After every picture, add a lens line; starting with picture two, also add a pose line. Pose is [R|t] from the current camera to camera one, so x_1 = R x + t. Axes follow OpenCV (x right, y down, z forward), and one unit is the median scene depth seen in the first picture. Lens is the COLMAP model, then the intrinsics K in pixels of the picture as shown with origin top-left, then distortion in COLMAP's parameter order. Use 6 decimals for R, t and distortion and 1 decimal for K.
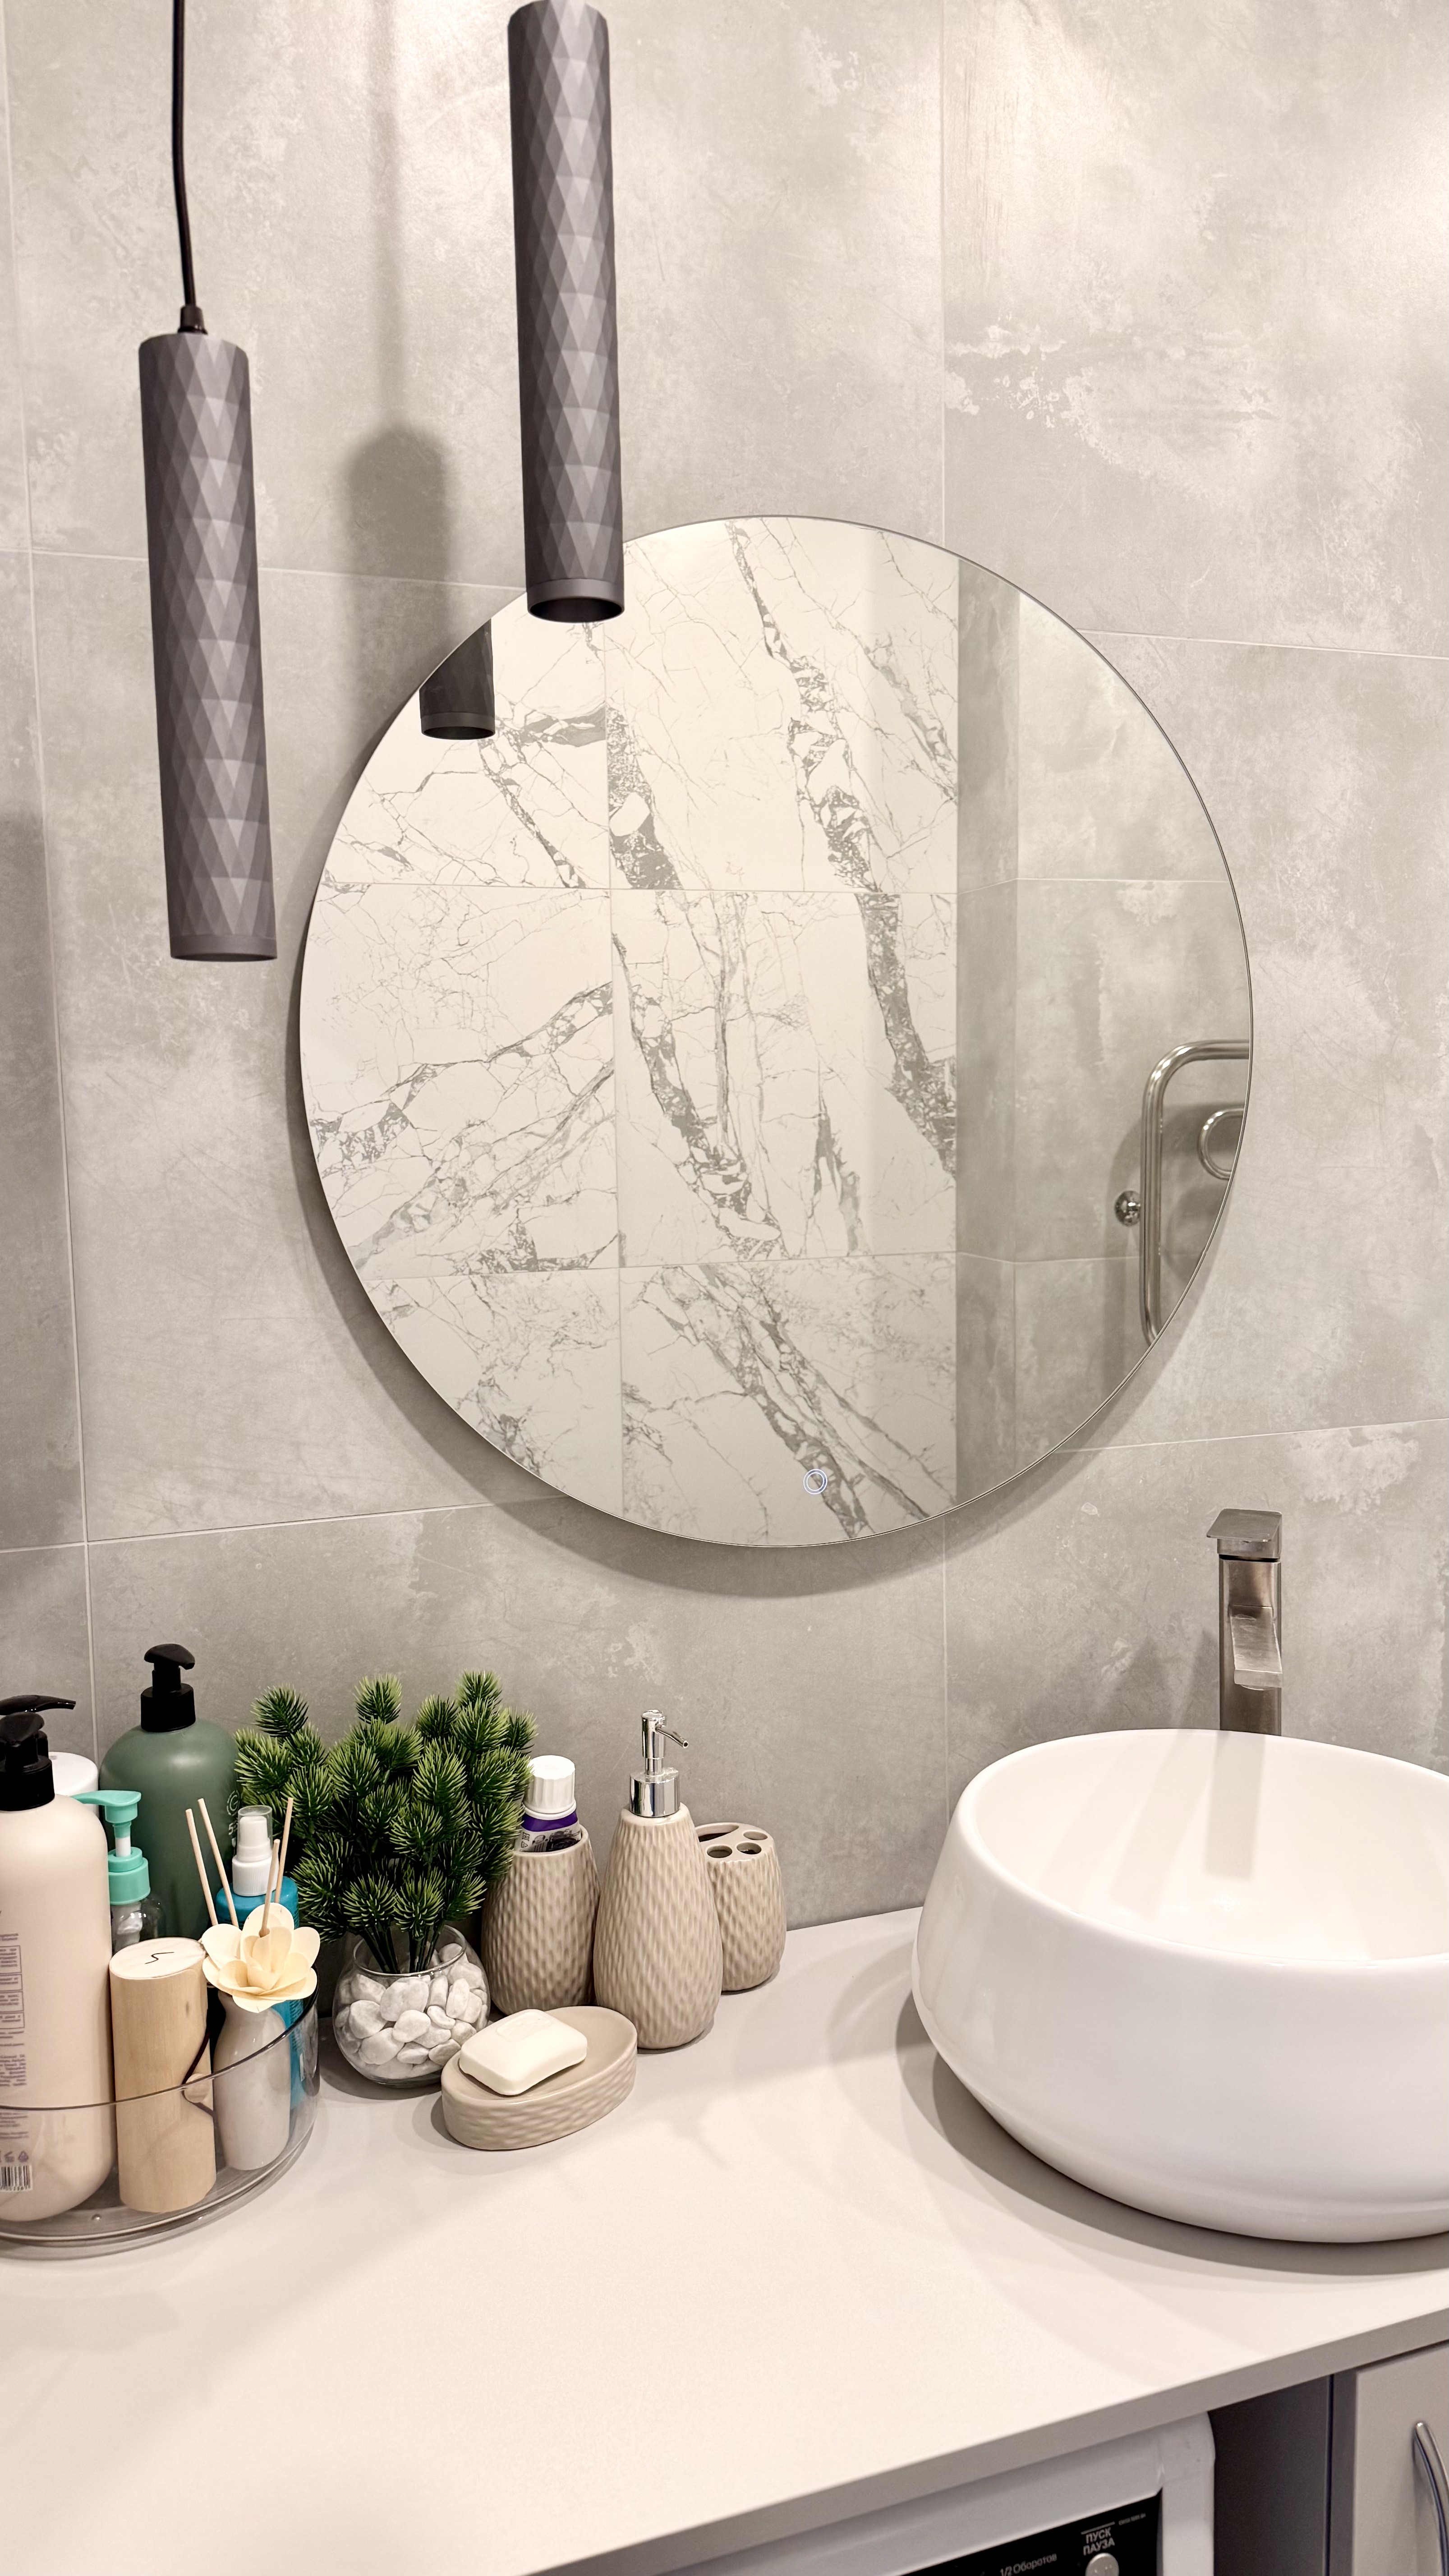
lens RADIAL K [[1797.6, 0, 718.1], [0, 1797.6, 1283.0], [0, 0, 1]] dist [0.140287, -0.198285]
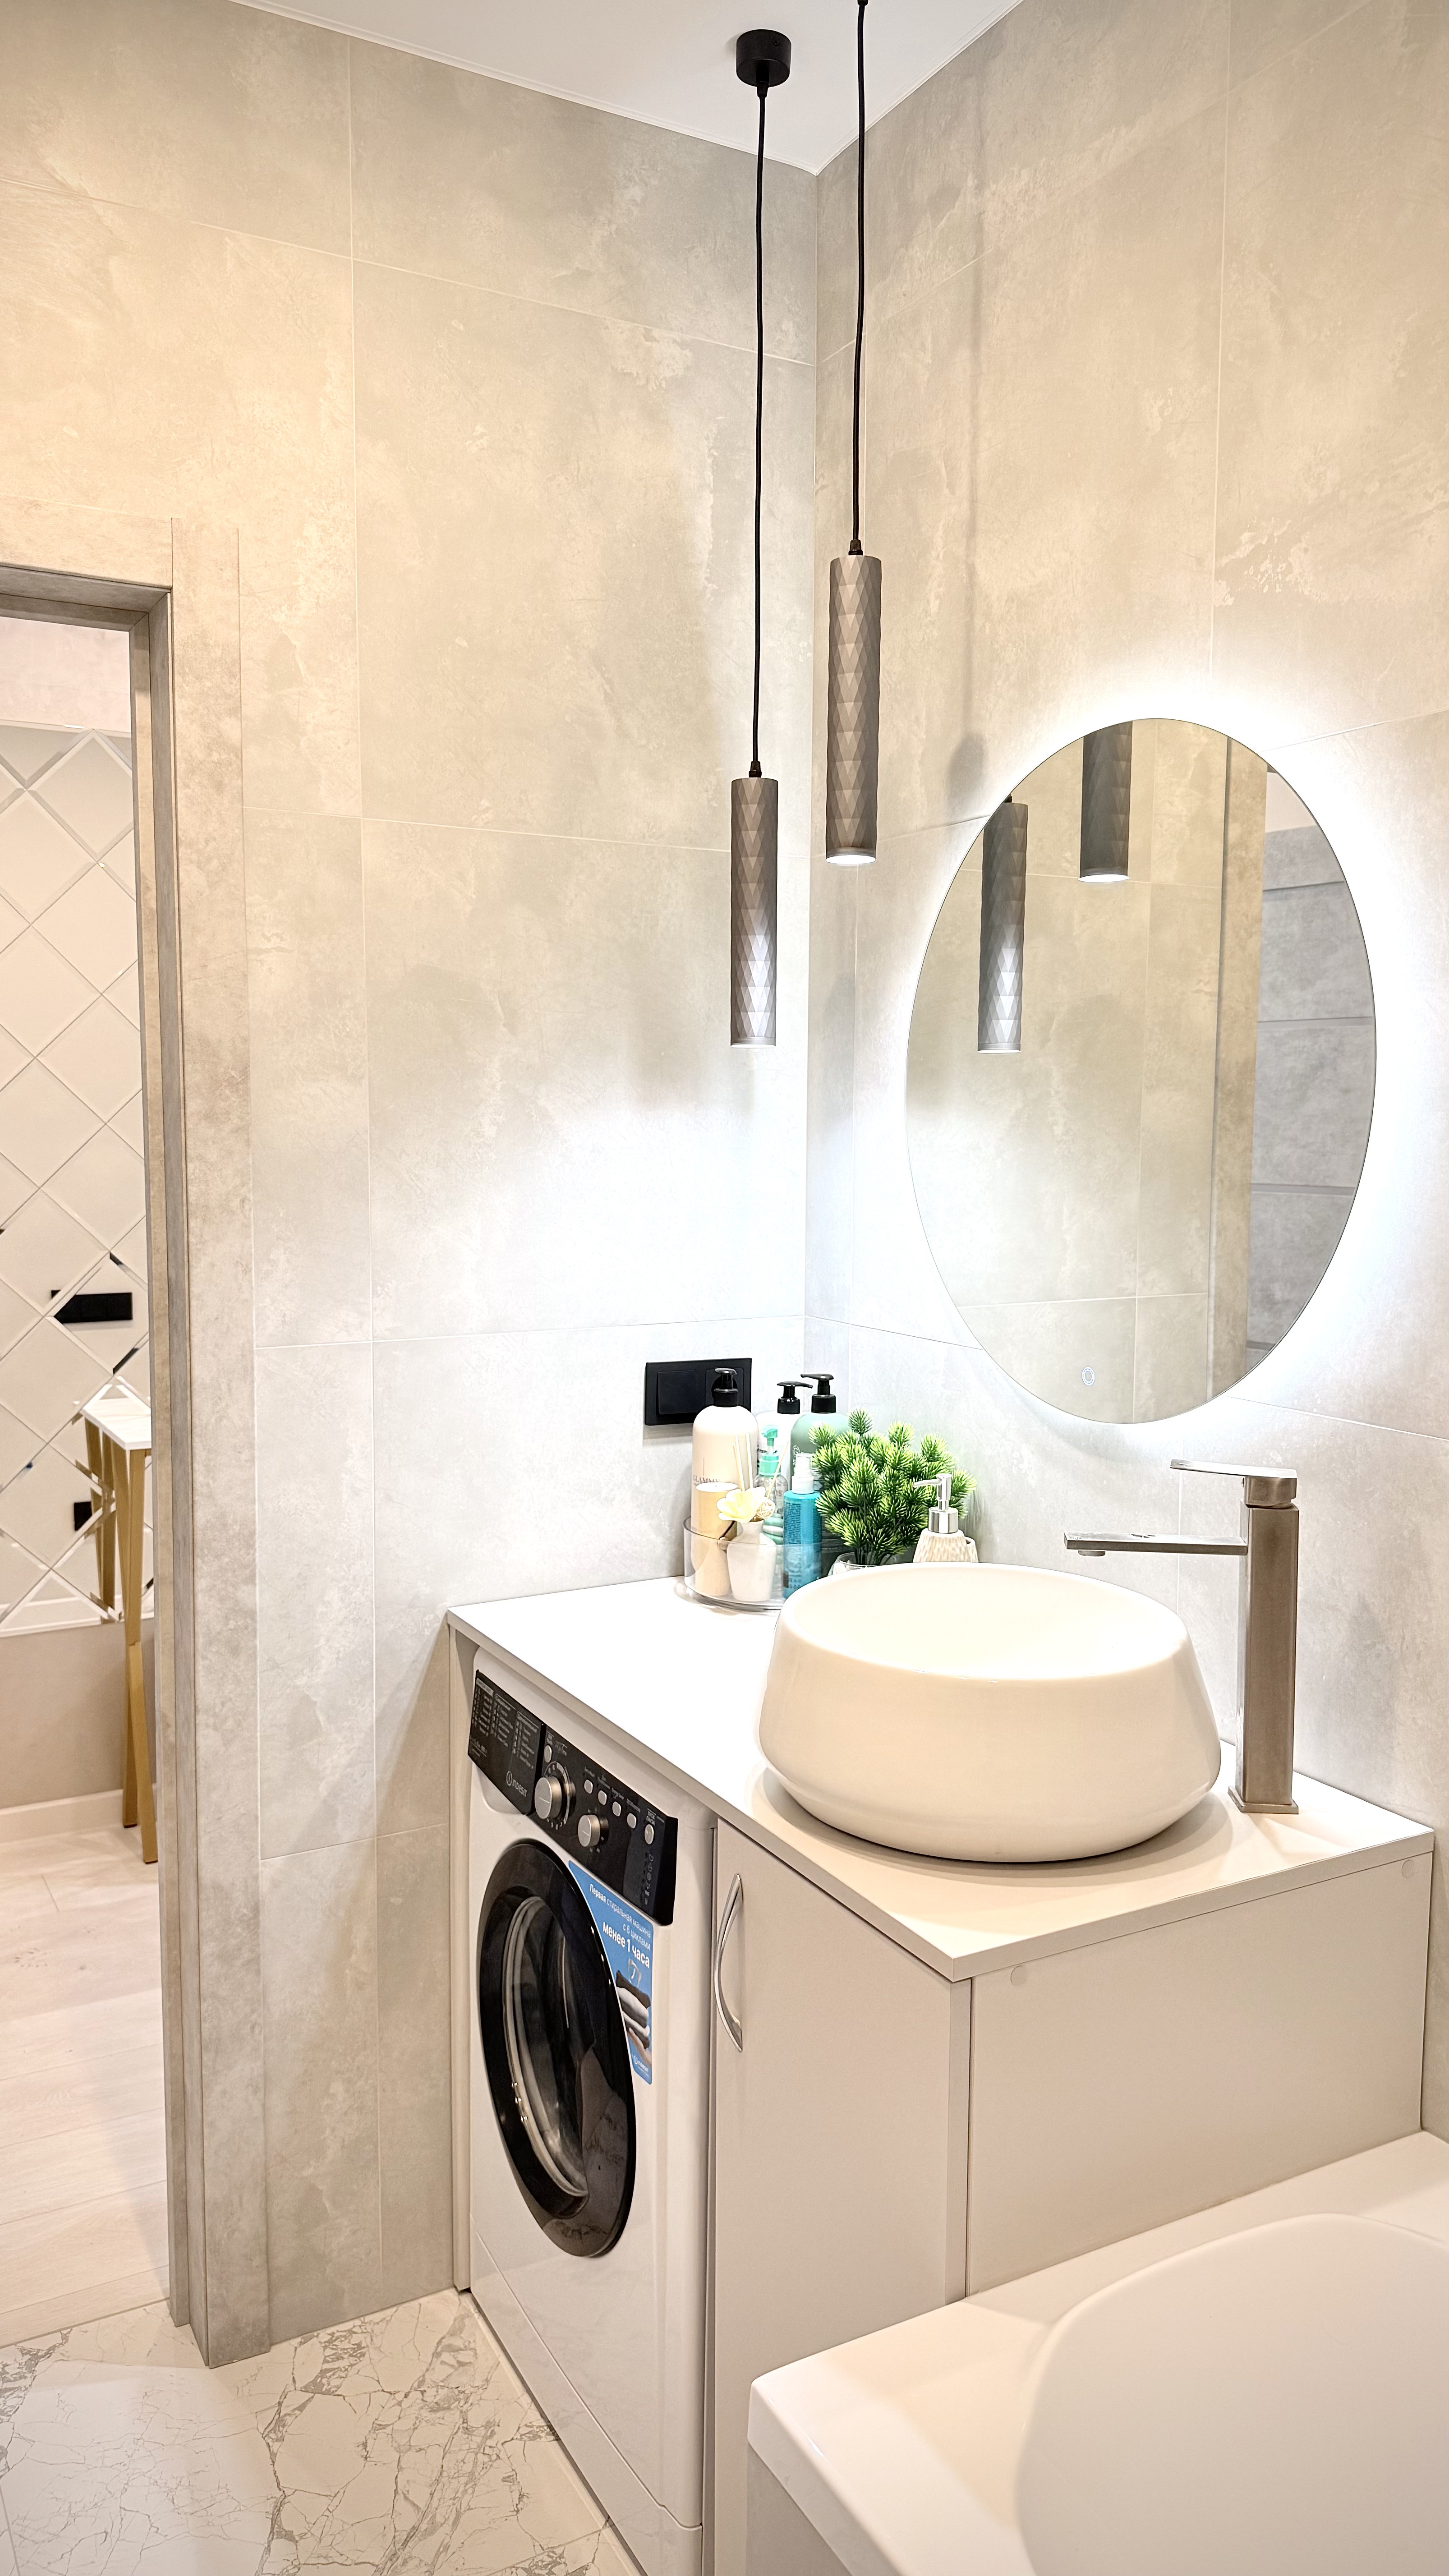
lens RADIAL K [[1793.9, 0, 721.8], [0, 1793.9, 1295.3], [0, 0, 1]] dist [0.147319, -0.275660]
pose [[0.166962, 0.118267, -0.978845, 0.659376], [-0.109564, 0.988857, 0.100788, -0.031983], [0.979857, 0.090418, 0.178060, 0.205117]]
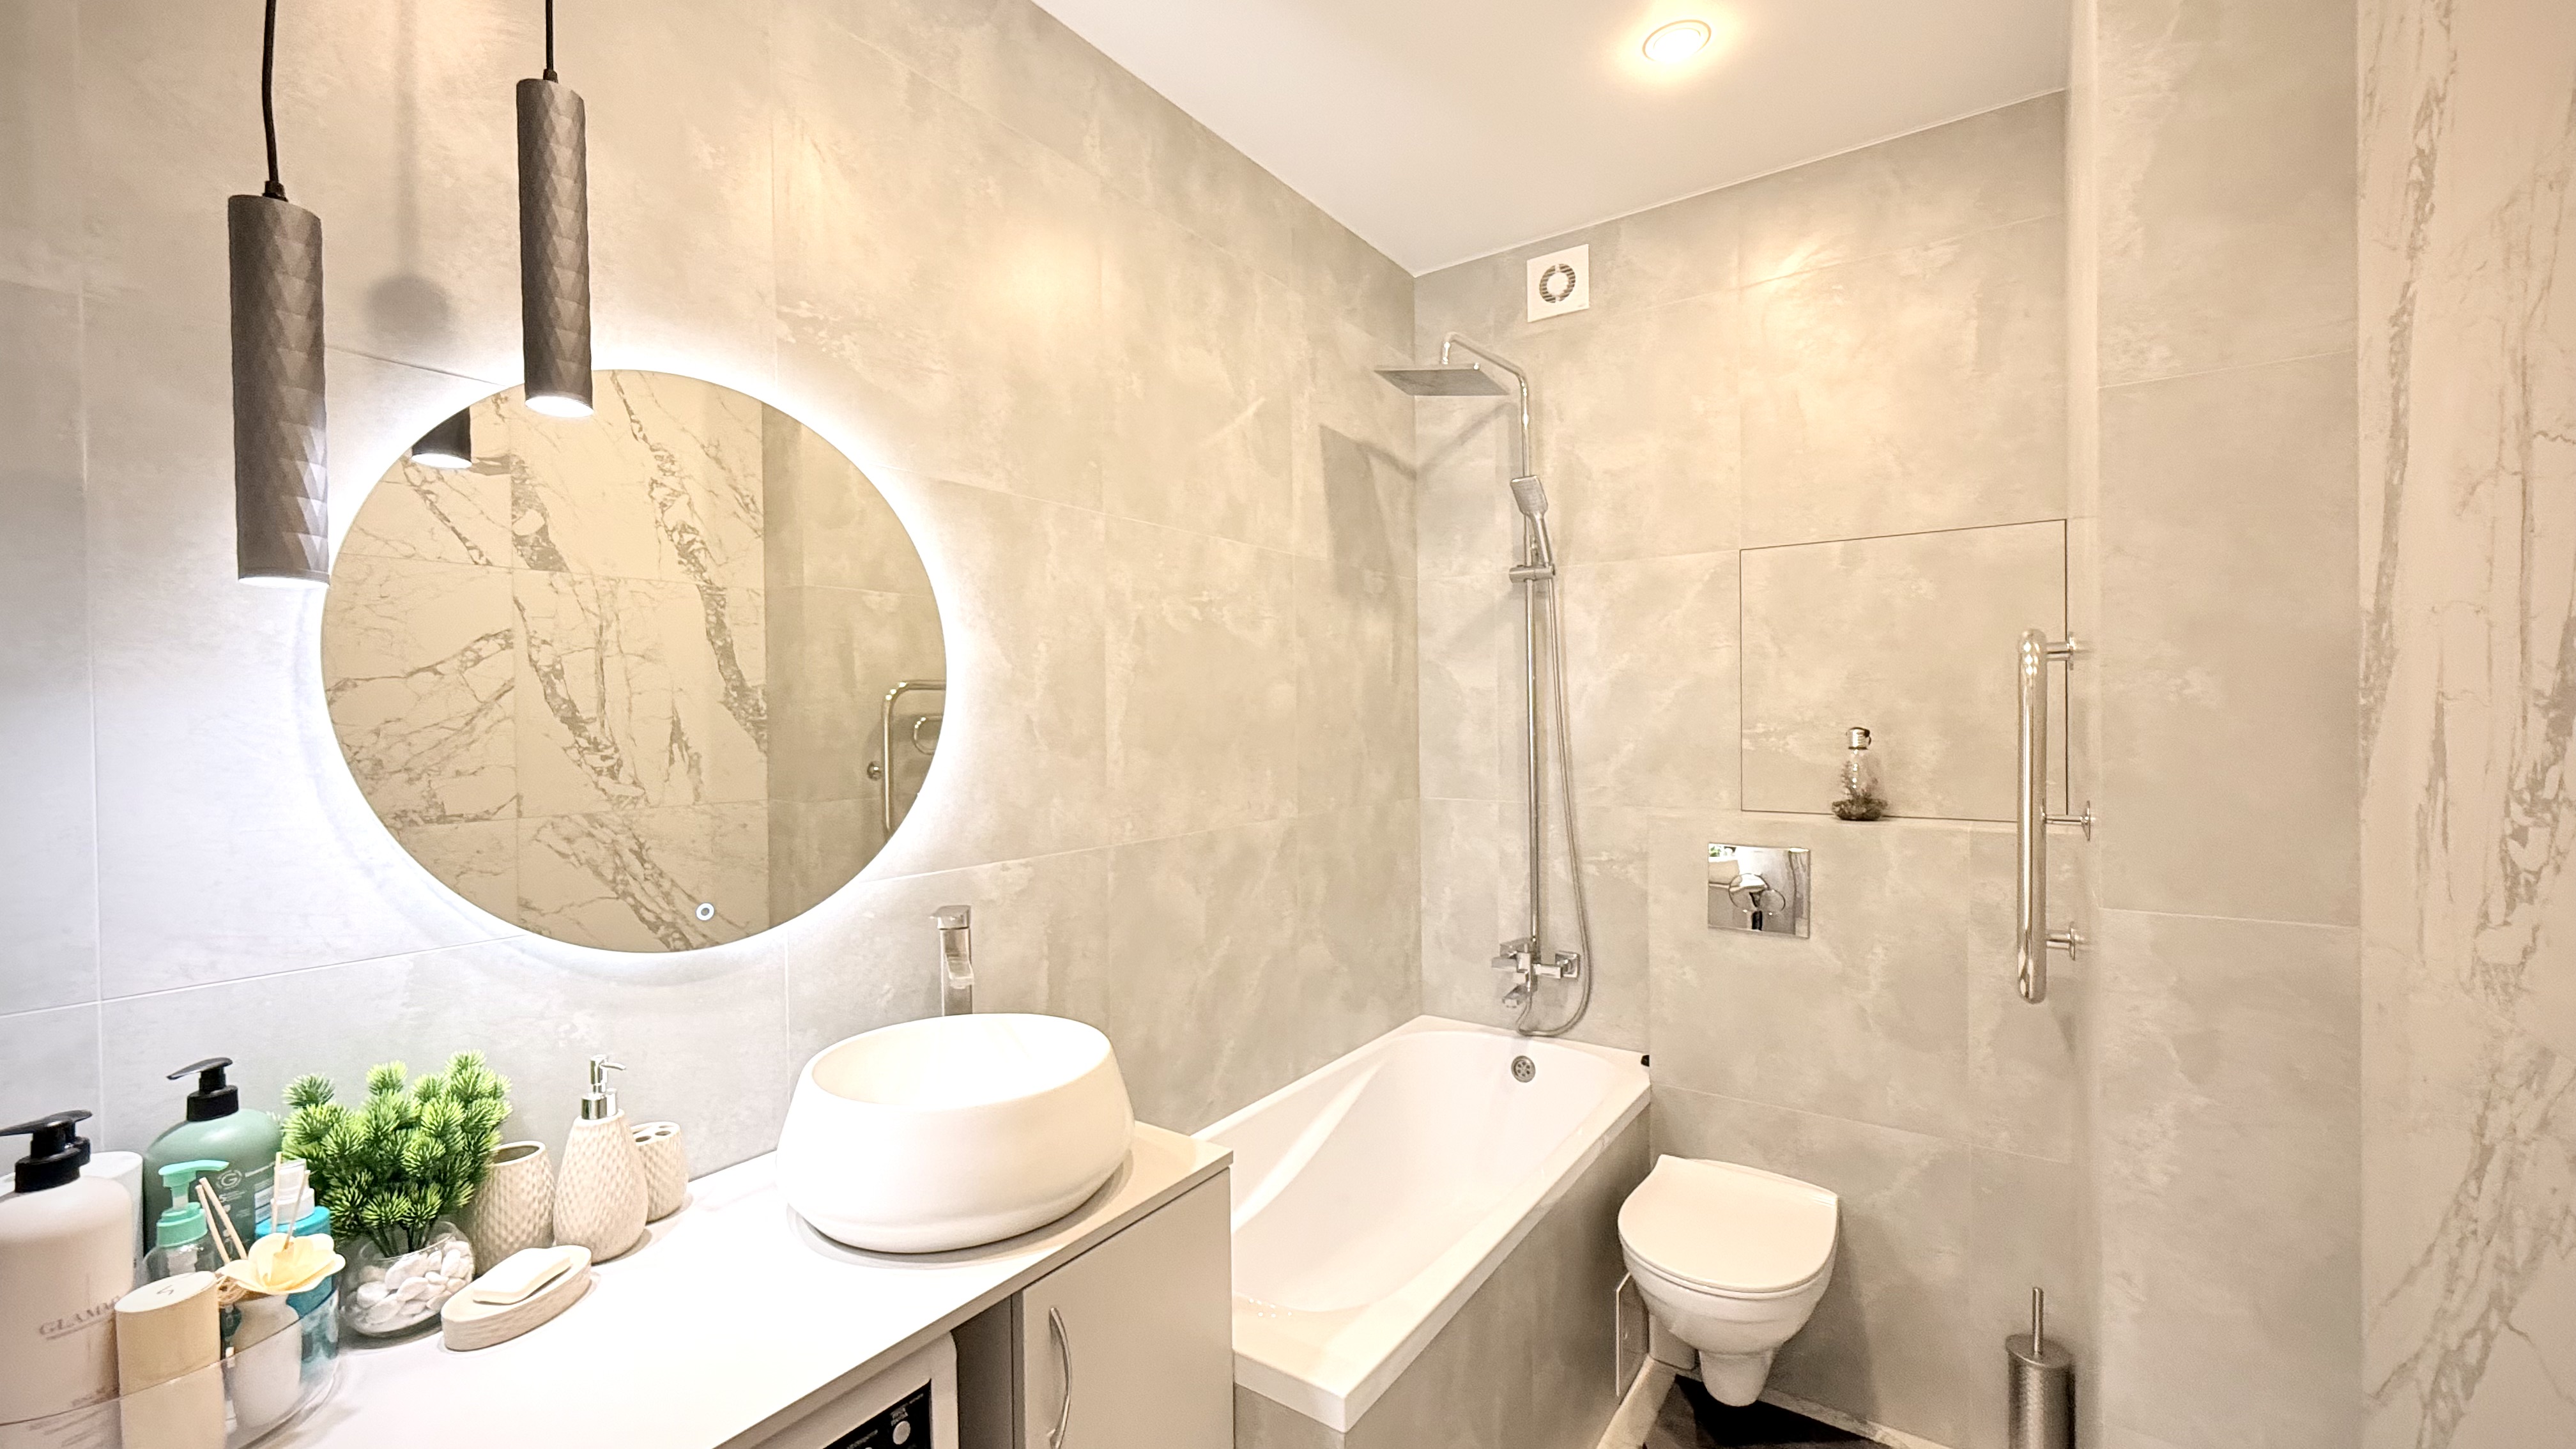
lens RADIAL K [[1025.4, 0, 1287.5], [0, 1025.4, 727.2], [0, 0, 1]] dist [0.002346, -0.000116]
pose [[0.815204, 0.001421, 0.579172, -0.028215], [0.055435, 0.995214, -0.080469, 0.020614], [-0.576514, 0.097704, 0.811224, -0.061810]]
